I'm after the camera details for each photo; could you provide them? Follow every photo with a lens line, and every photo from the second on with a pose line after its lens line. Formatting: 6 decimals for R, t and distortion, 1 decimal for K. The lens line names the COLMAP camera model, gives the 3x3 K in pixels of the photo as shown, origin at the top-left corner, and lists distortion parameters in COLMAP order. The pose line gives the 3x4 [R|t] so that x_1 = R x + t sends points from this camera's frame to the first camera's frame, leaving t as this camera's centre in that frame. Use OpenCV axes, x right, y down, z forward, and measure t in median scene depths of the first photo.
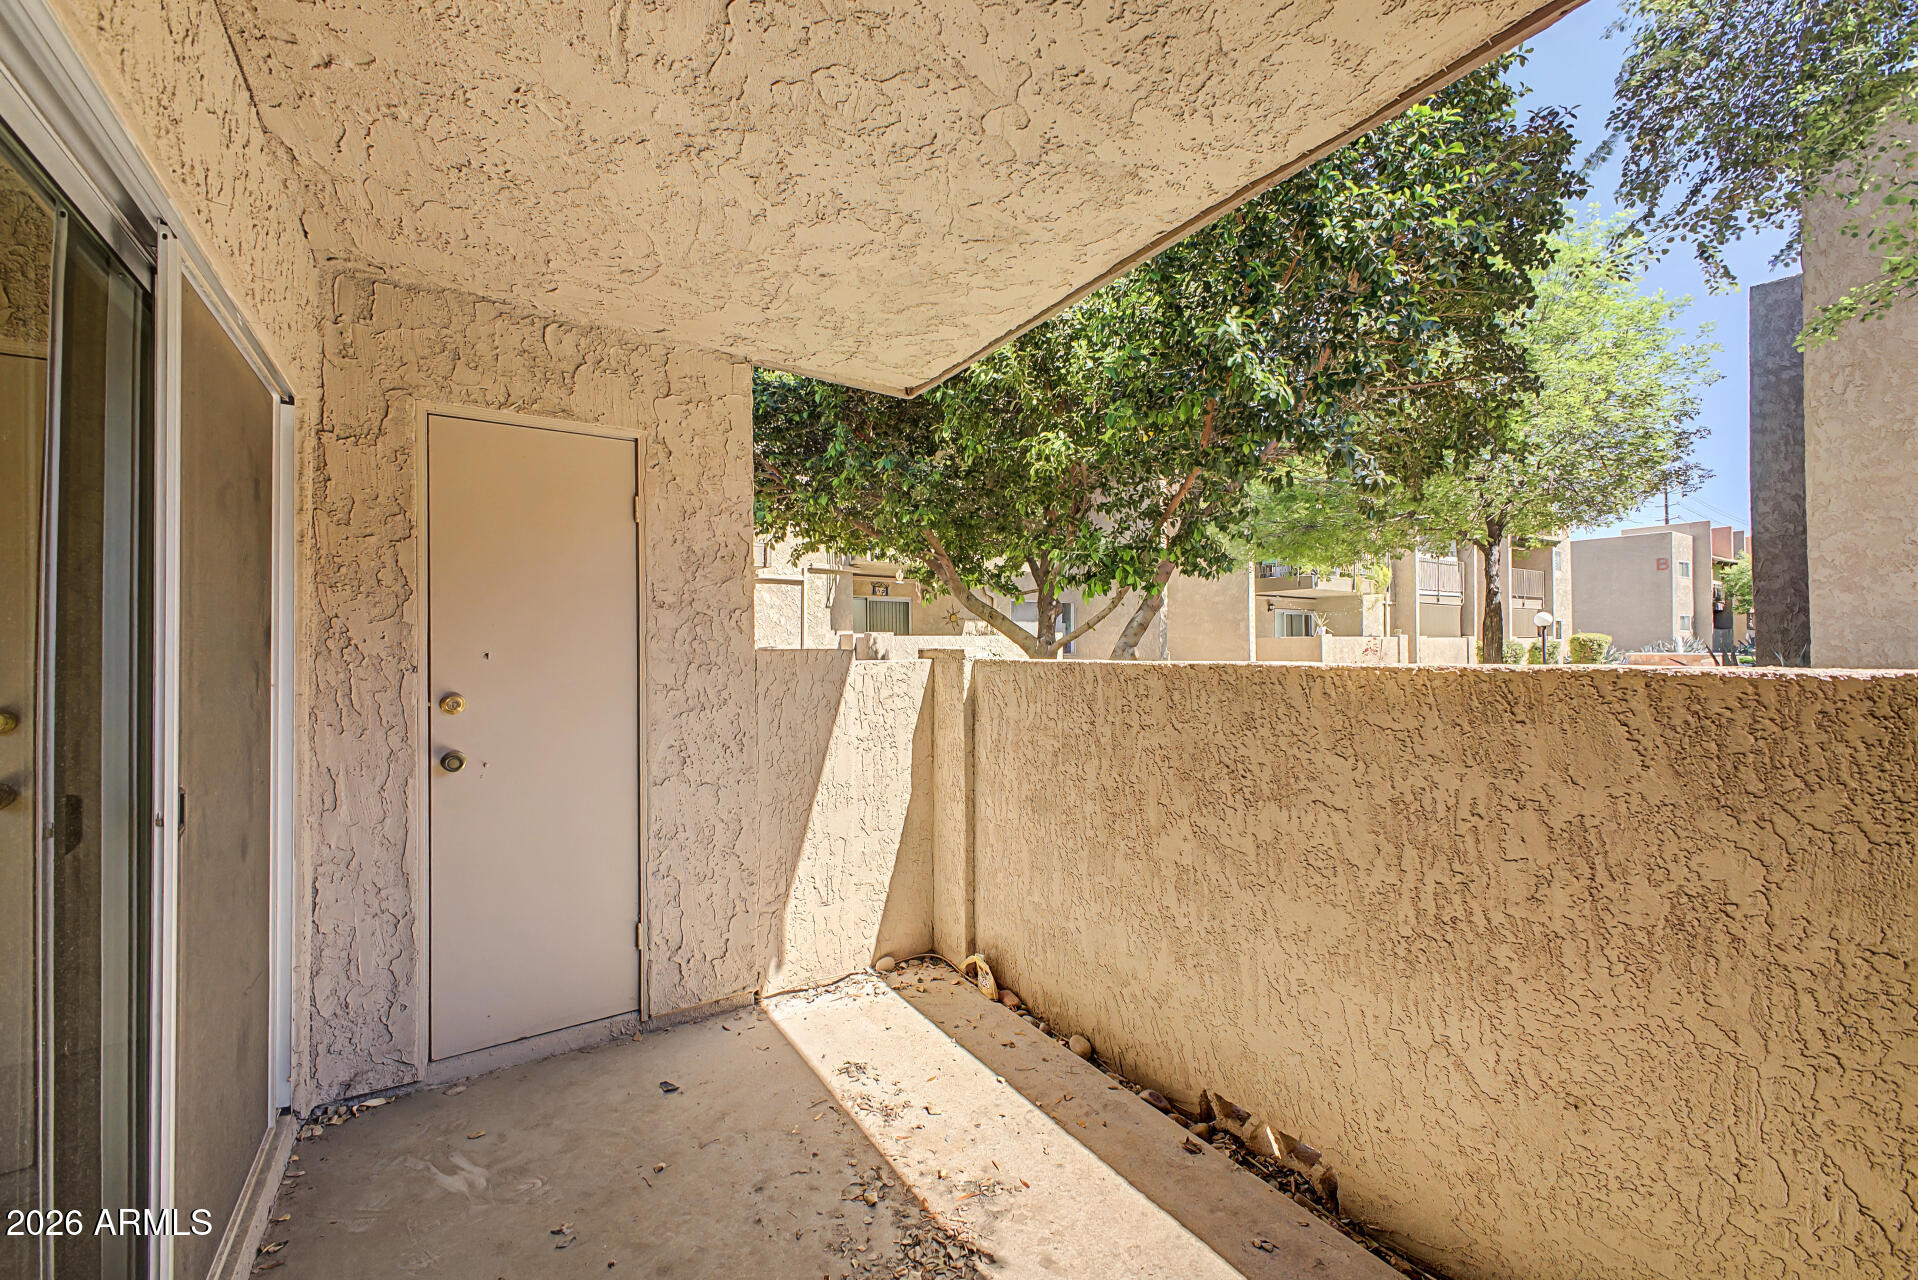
lens RADIAL K [[768.0, 0, 959.4], [0, 768.0, 658.5], [0, 0, 1]] dist [0.034123, -0.012828]
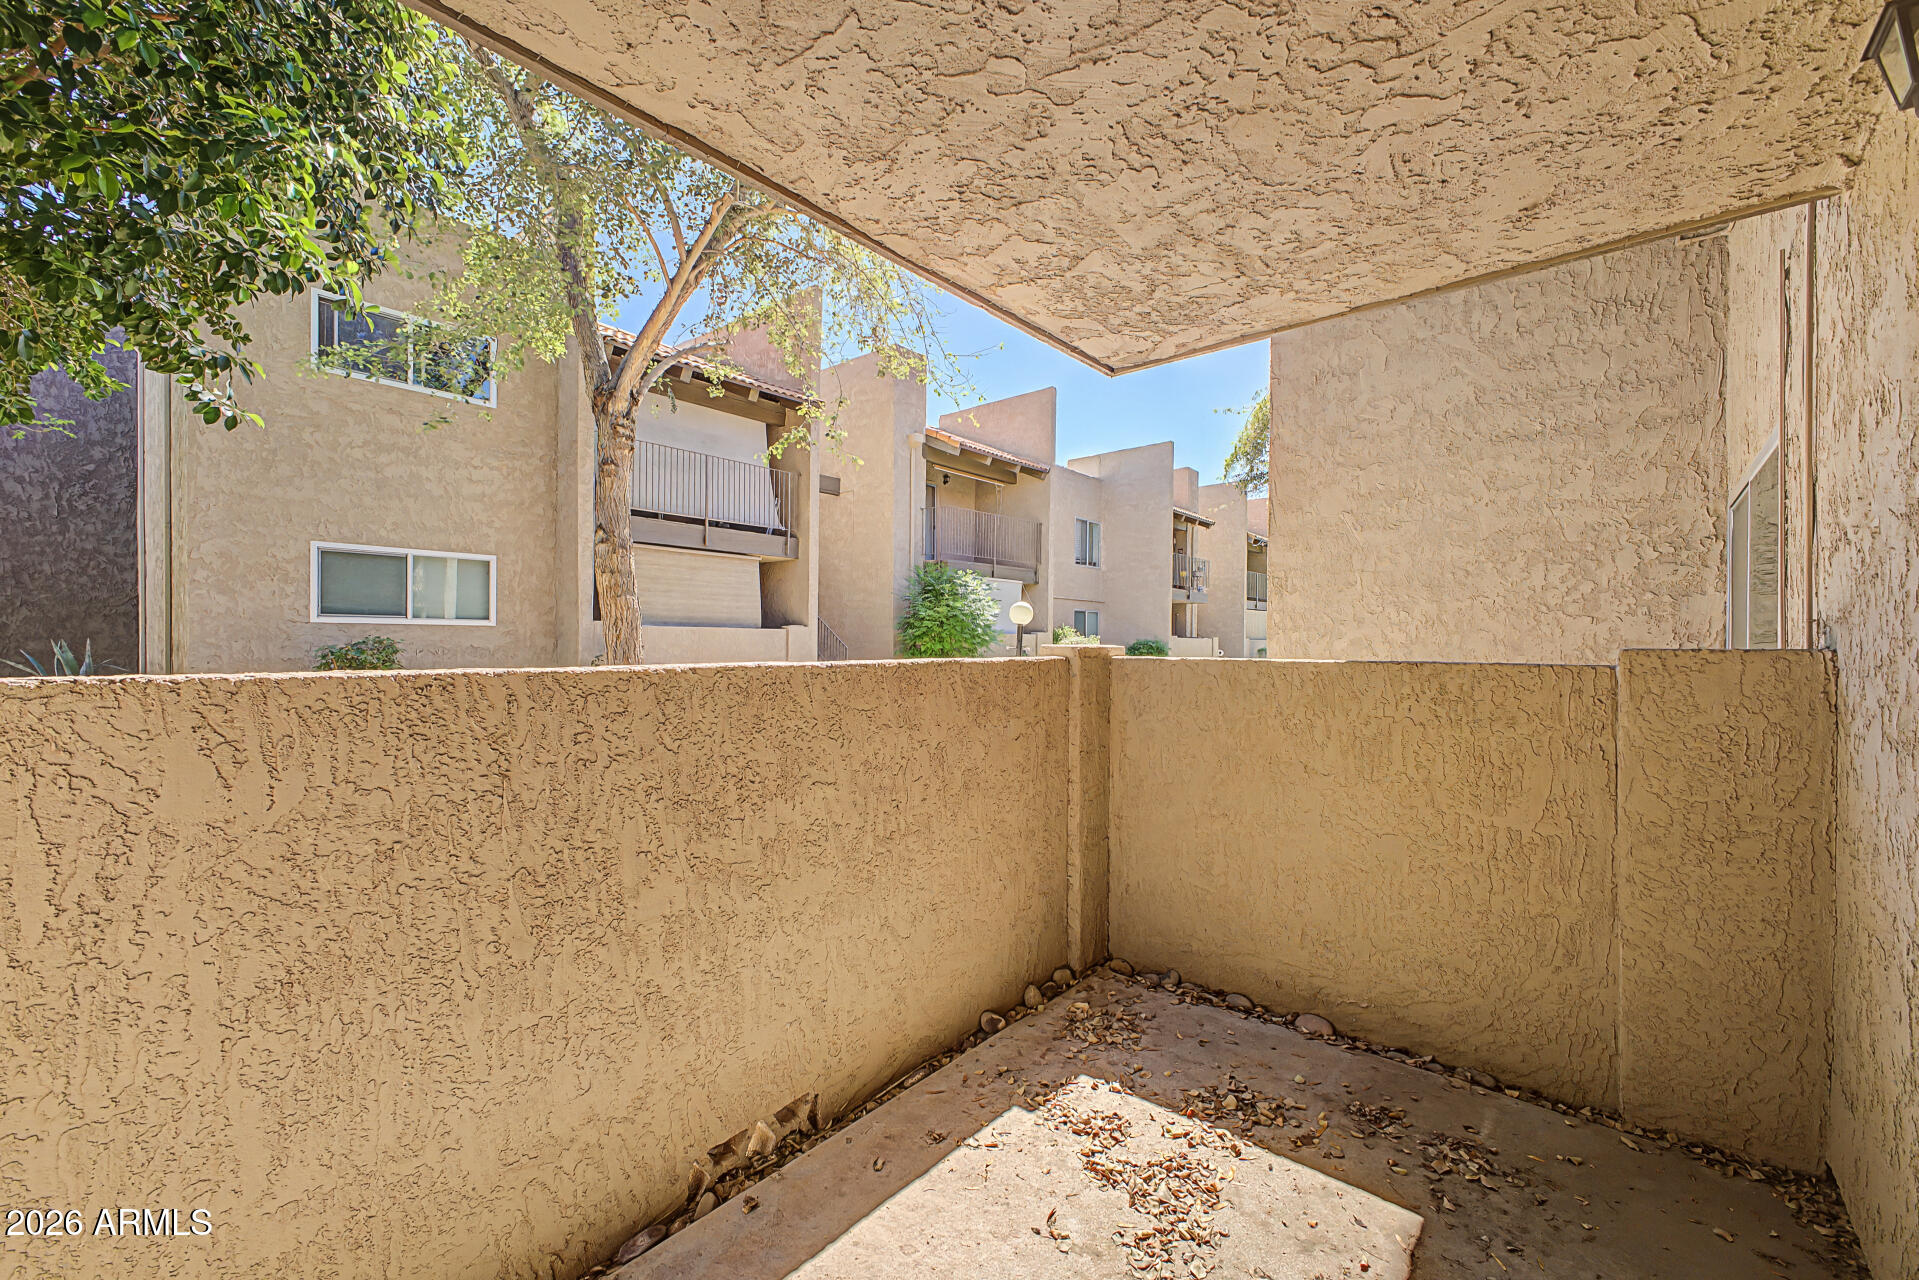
lens RADIAL K [[768.4, 0, 959.9], [0, 768.4, 658.5], [0, 0, 1]] dist [0.034123, -0.012828]
pose [[-0.281694, -0.015689, 0.959376, -0.591446], [0.010527, 0.999756, 0.019441, -0.016236], [-0.959446, 0.015576, -0.281460, 0.958591]]
